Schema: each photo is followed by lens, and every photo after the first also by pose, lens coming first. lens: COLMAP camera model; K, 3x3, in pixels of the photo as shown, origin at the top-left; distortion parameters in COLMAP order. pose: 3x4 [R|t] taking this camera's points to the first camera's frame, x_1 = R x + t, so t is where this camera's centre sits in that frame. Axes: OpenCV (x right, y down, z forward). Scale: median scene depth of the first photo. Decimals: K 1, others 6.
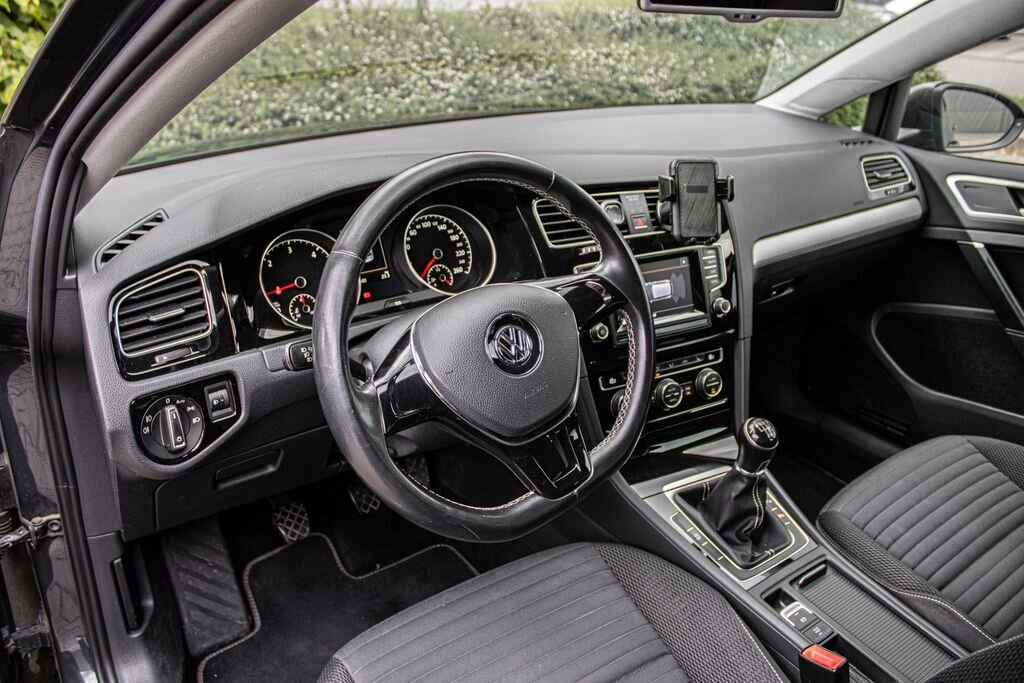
lens RADIAL K [[822.5, 0, 490.9], [0, 822.5, 348.5], [0, 0, 1]] dist [-0.152314, 0.109580]
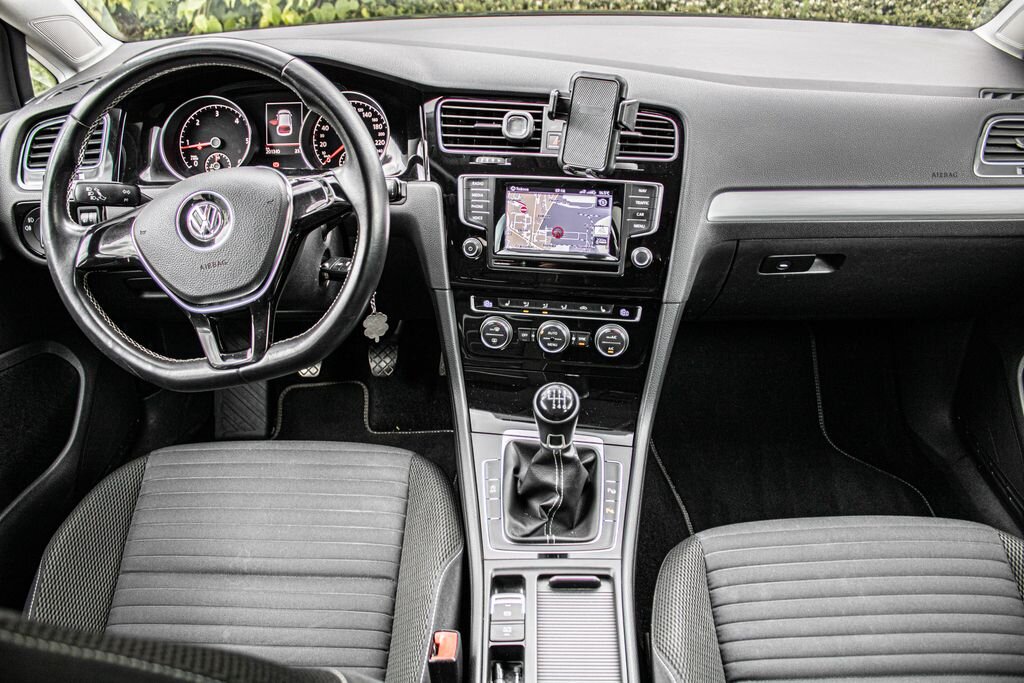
lens RADIAL K [[822.5, 0, 514.9], [0, 822.5, 337.6], [0, 0, 1]] dist [-0.152314, 0.109580]
pose [[0.813353, 0.282821, -0.508399, 0.689865], [-0.226265, 0.958862, 0.171426, -0.095551], [0.535967, -0.024397, 0.843886, 0.232378]]
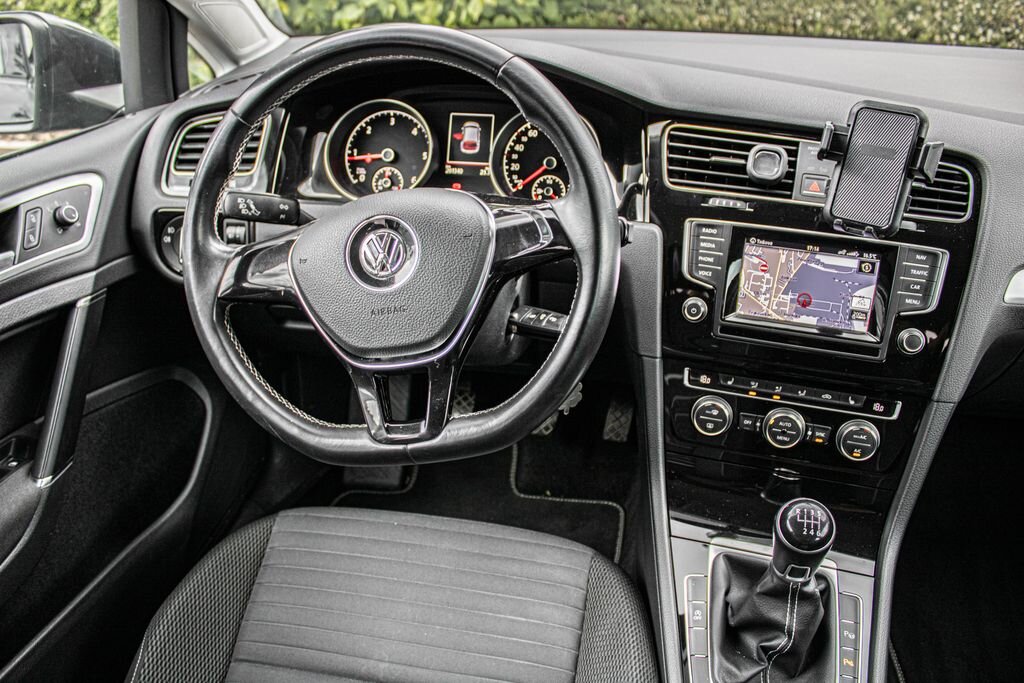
lens RADIAL K [[822.5, 0, 519.6], [0, 822.5, 338.2], [0, 0, 1]] dist [-0.152314, 0.109580]
pose [[0.713198, 0.334207, -0.616161, 0.498065], [-0.290964, 0.940863, 0.173538, -0.080458], [0.637721, 0.055513, 0.768265, 0.323106]]
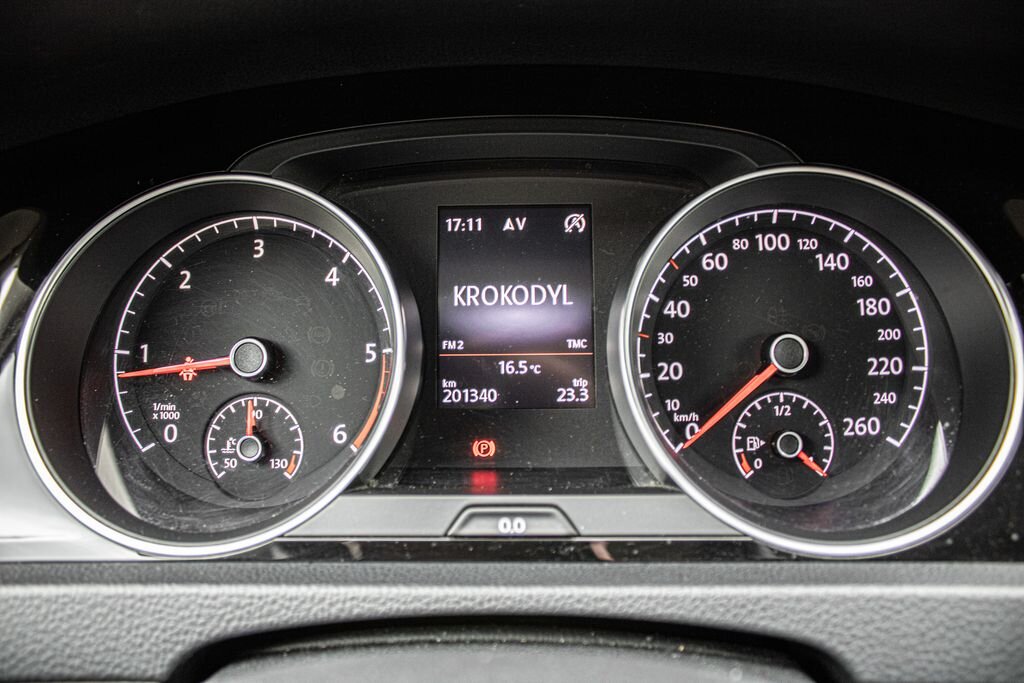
lens RADIAL K [[822.5, 0, 508.8], [0, 822.5, 335.6], [0, 0, 1]] dist [-0.152314, 0.109580]
pose [[0.806317, 0.181016, -0.563104, 0.009483], [-0.224811, 0.974364, -0.008690, -0.096695], [0.547095, 0.133599, 0.826340, 0.719726]]
